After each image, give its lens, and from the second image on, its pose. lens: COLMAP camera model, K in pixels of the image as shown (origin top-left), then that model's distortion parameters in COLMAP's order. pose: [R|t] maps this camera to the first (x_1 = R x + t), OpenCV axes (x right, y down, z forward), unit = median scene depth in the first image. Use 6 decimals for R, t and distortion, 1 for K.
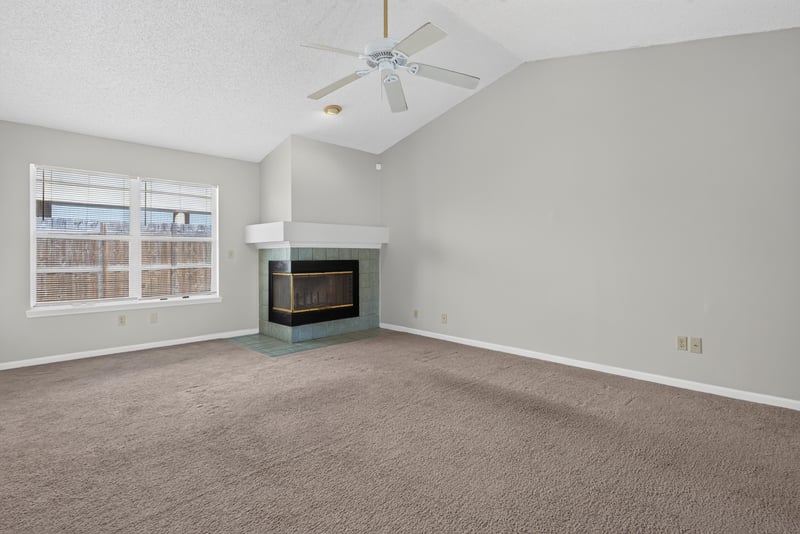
lens RADIAL K [[387.4, 0, 401.2], [0, 387.4, 249.8], [0, 0, 1]] dist [0.000816, -0.000254]
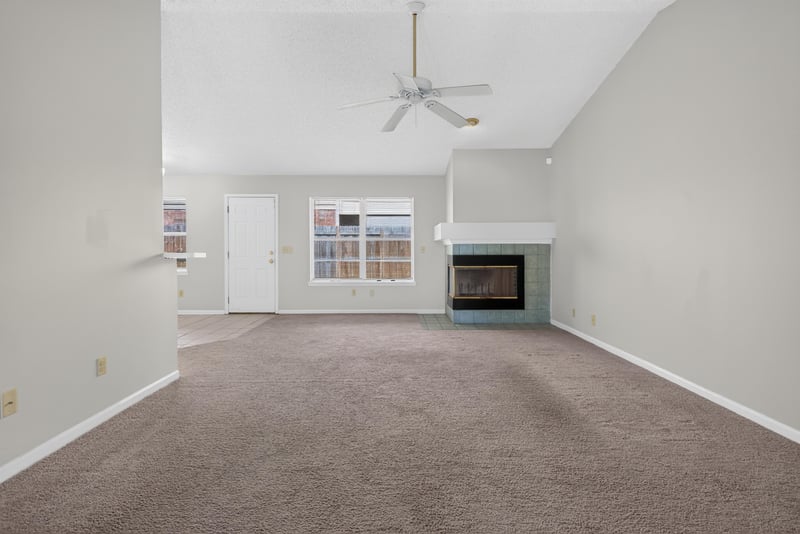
lens RADIAL K [[387.4, 0, 401.2], [0, 387.4, 249.8], [0, 0, 1]] dist [0.000816, -0.000254]
pose [[0.714700, 0.001557, -0.699430, 0.404584], [0.008569, 0.999903, 0.010982, -0.002348], [0.699379, -0.013842, 0.714617, 0.031991]]
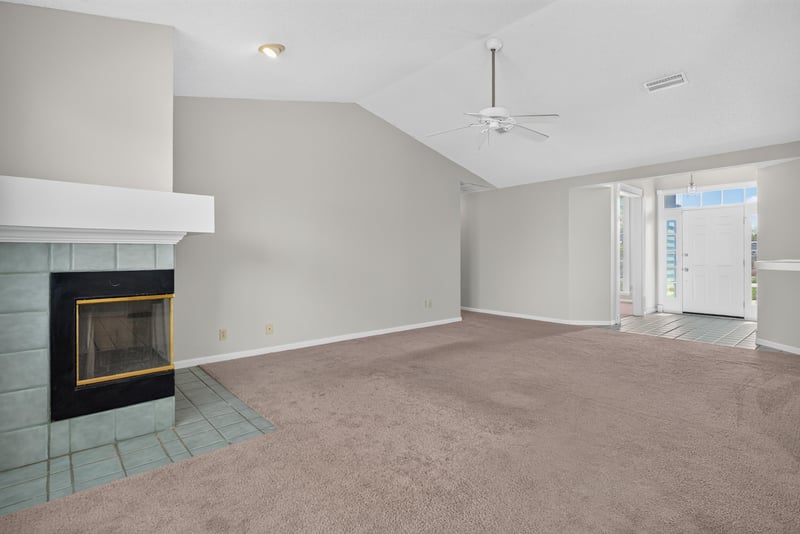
lens RADIAL K [[387.9, 0, 398.9], [0, 387.9, 262.9], [0, 0, 1]] dist [-0.000947, -0.000645]
pose [[0.058044, -0.008745, 0.998276, -0.726769], [-0.010315, 0.999903, 0.009359, 0.011272], [-0.998261, -0.010840, 0.057948, 0.618683]]
